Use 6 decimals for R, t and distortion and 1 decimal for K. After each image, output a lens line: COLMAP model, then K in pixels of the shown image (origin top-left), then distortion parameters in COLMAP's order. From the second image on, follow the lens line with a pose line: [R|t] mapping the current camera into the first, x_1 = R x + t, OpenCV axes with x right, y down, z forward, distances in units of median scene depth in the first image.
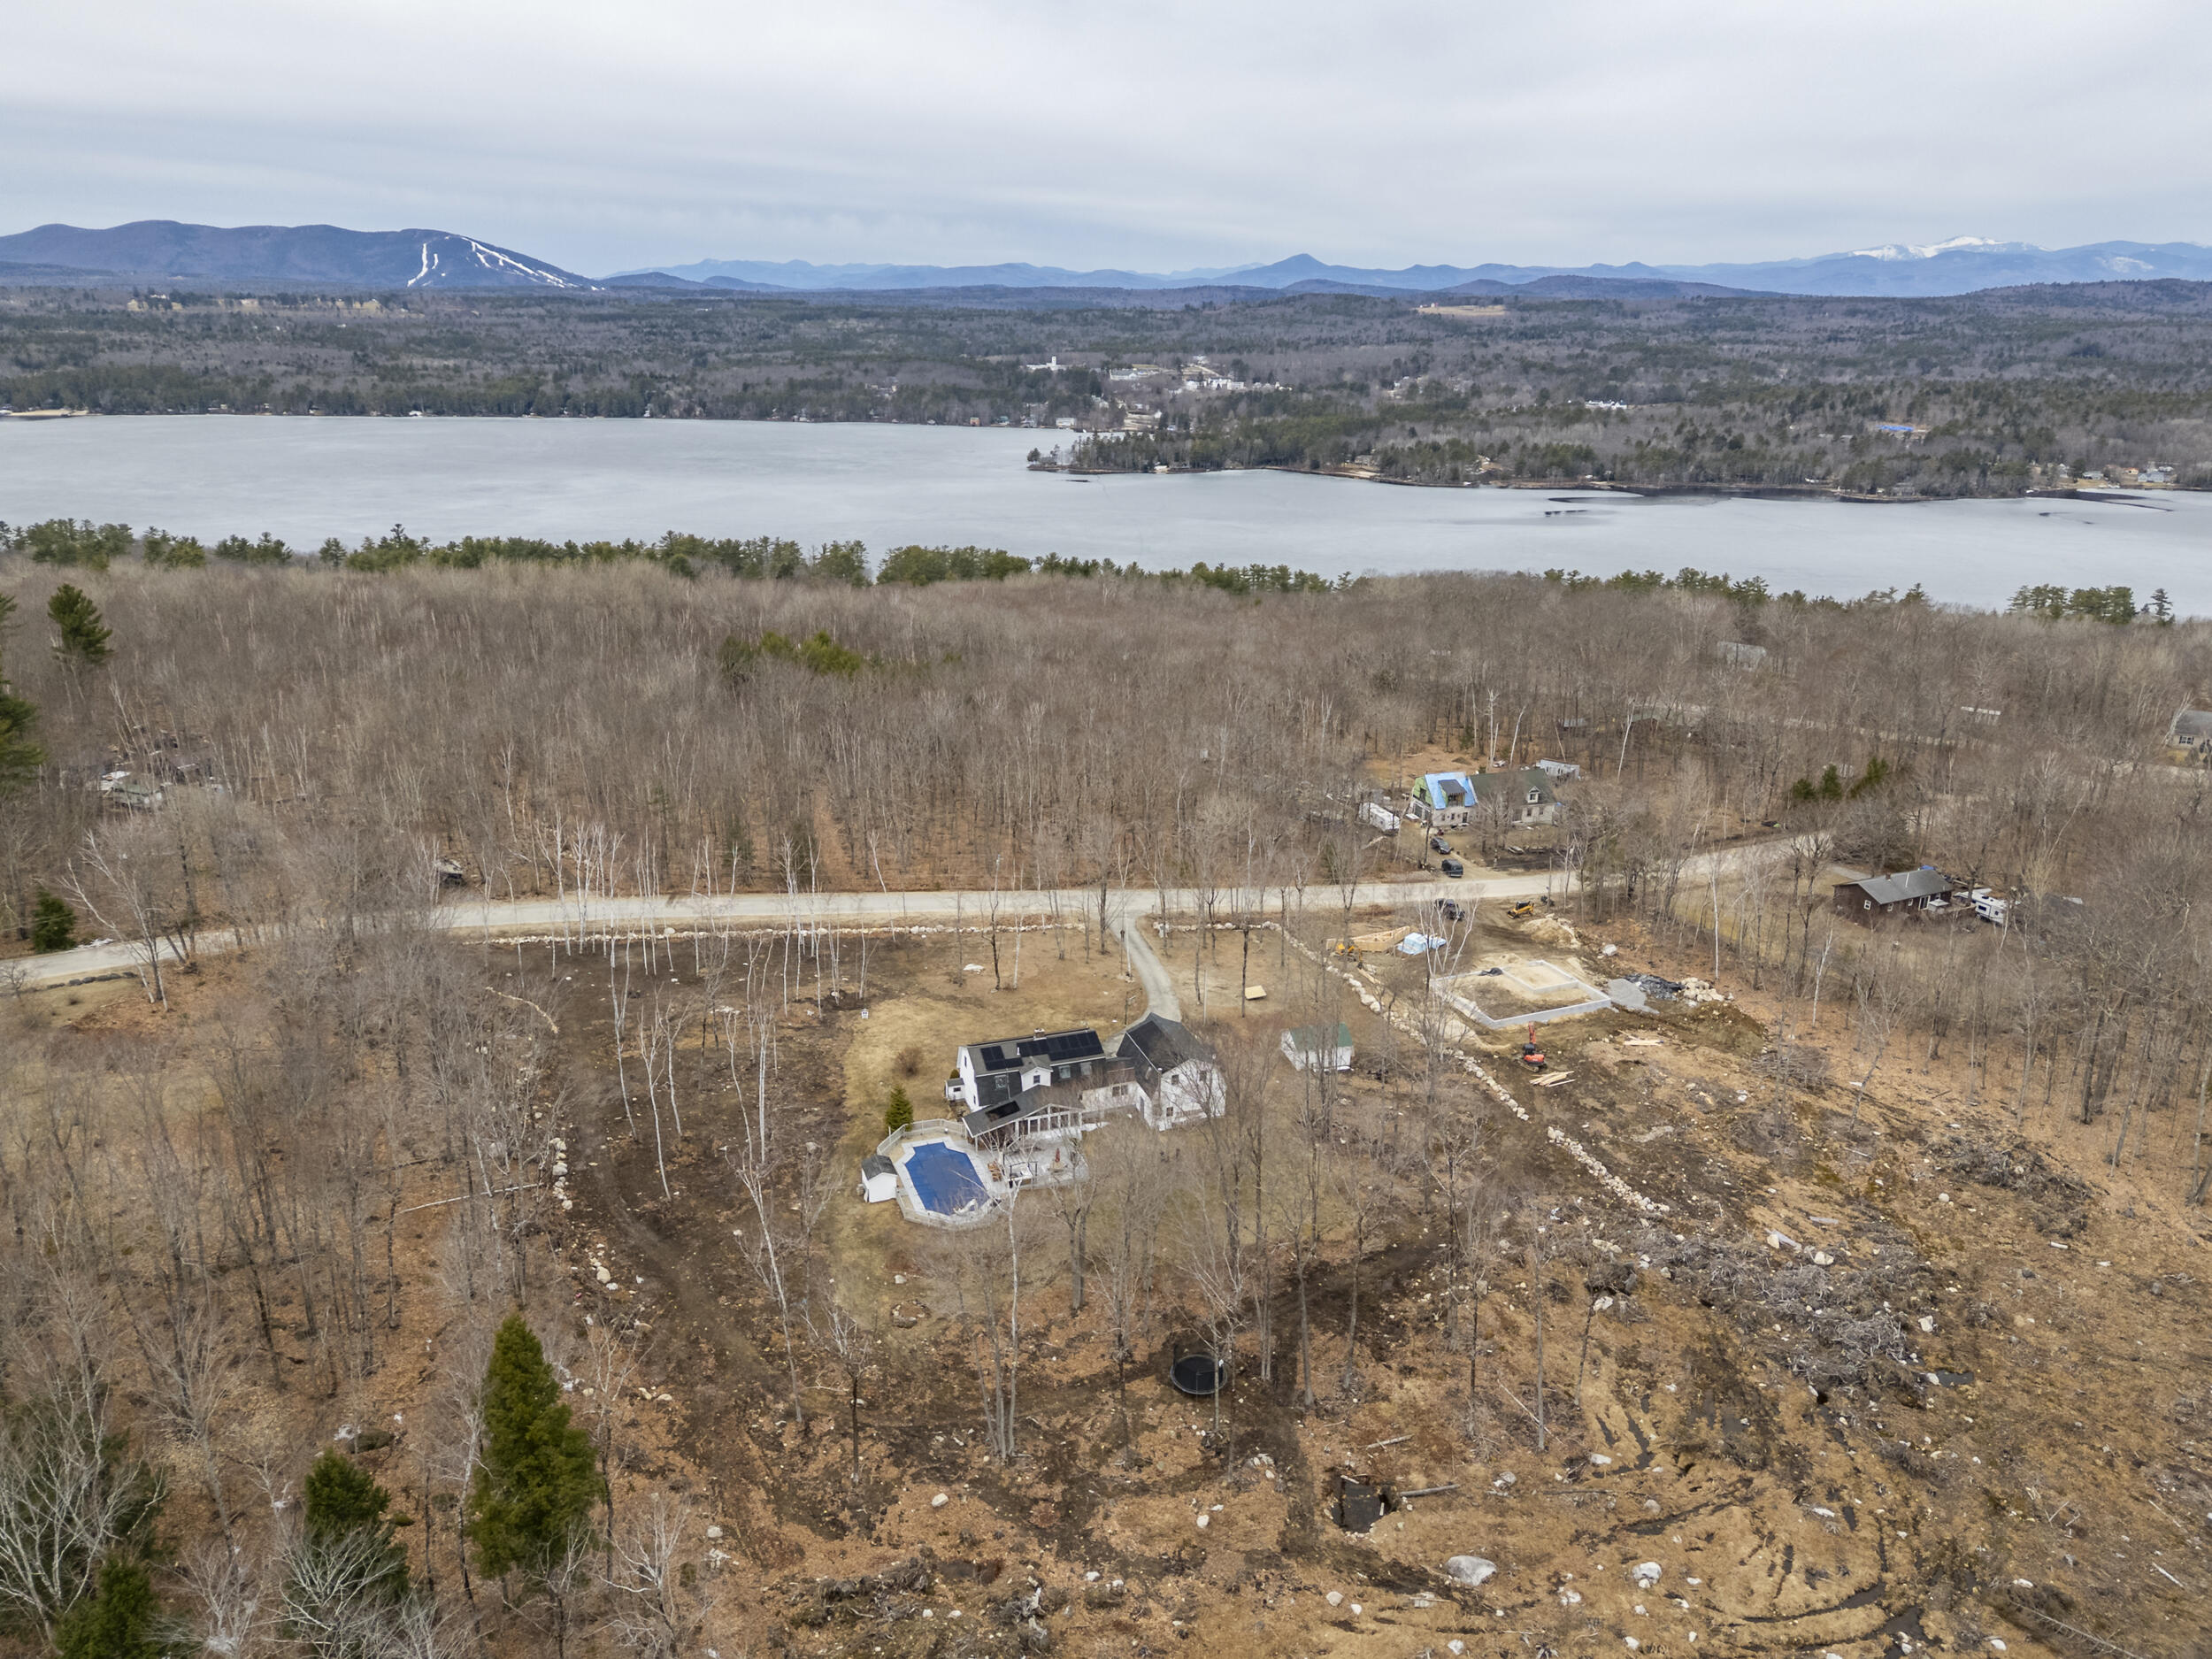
lens RADIAL K [[1643.8, 0, 1106.1], [0, 1643.8, 828.1], [0, 0, 1]] dist [0.045632, -0.011065]
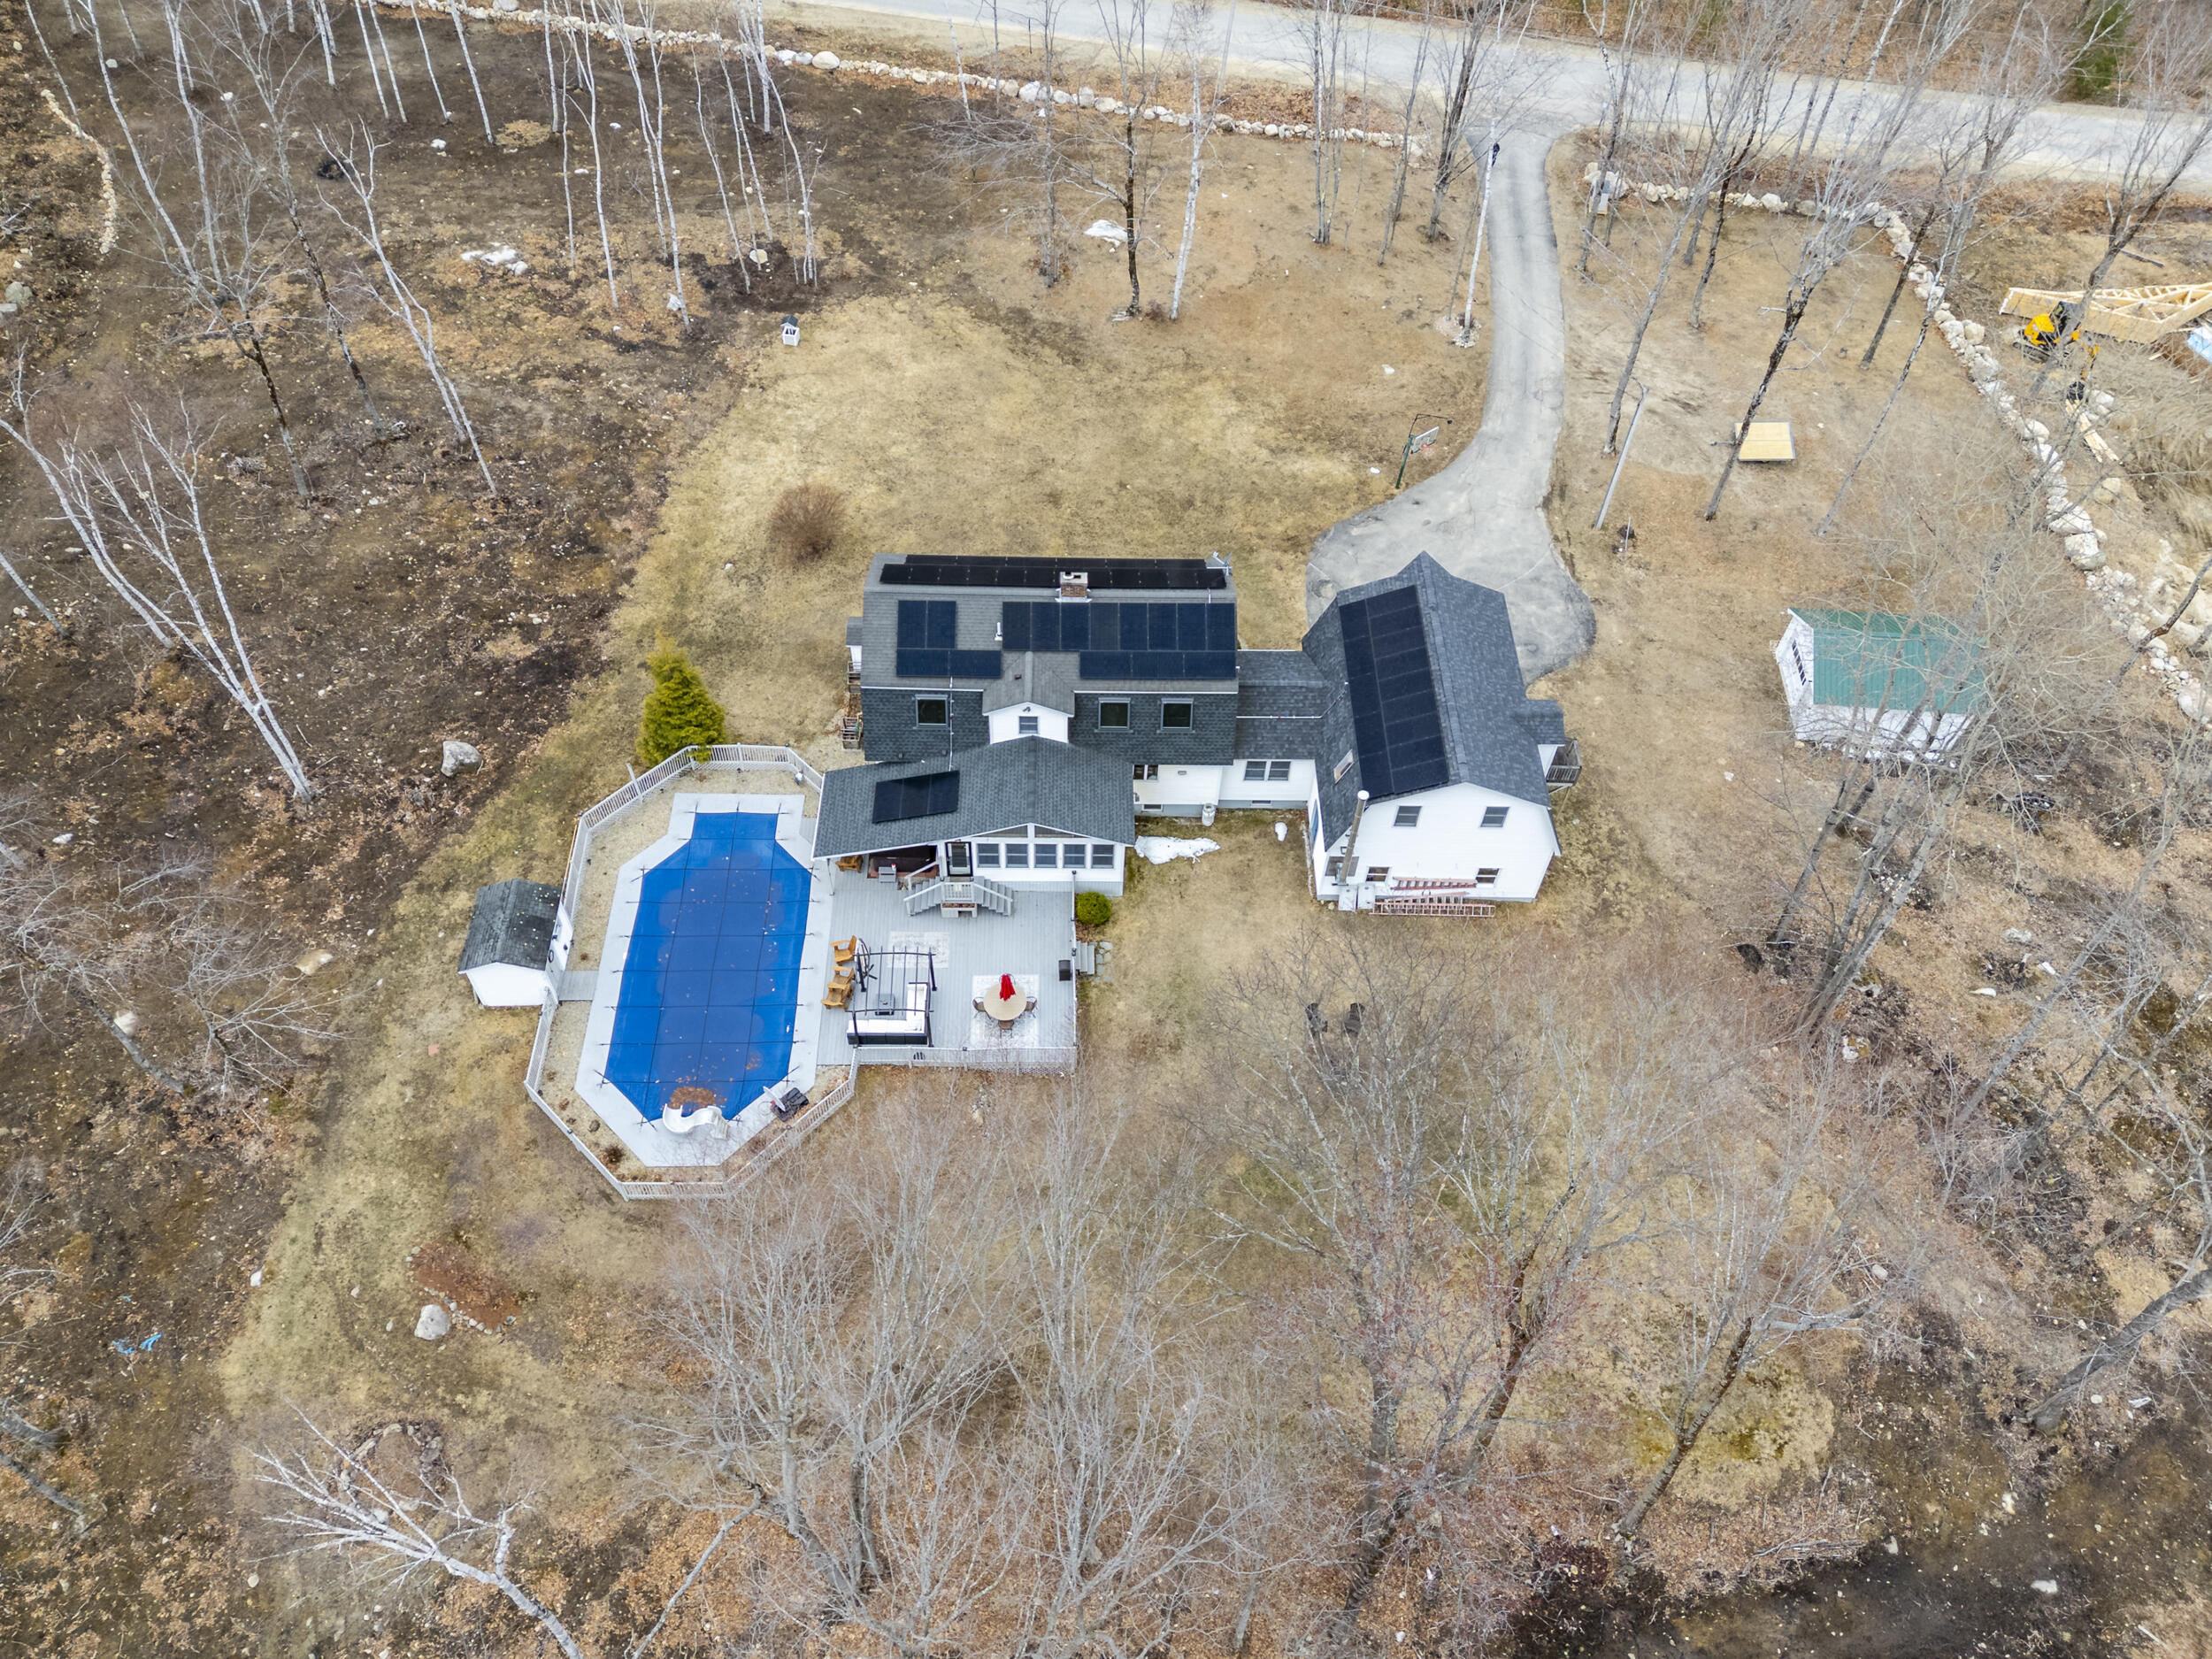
lens RADIAL K [[1643.8, 0, 1099.3], [0, 1643.8, 828.1], [0, 0, 1]] dist [0.045632, -0.011065]
pose [[0.946003, 0.262817, -0.189750, 0.046889], [-0.117627, 0.823785, 0.554565, -0.030097], [0.302063, -0.502301, 0.810217, 0.698833]]
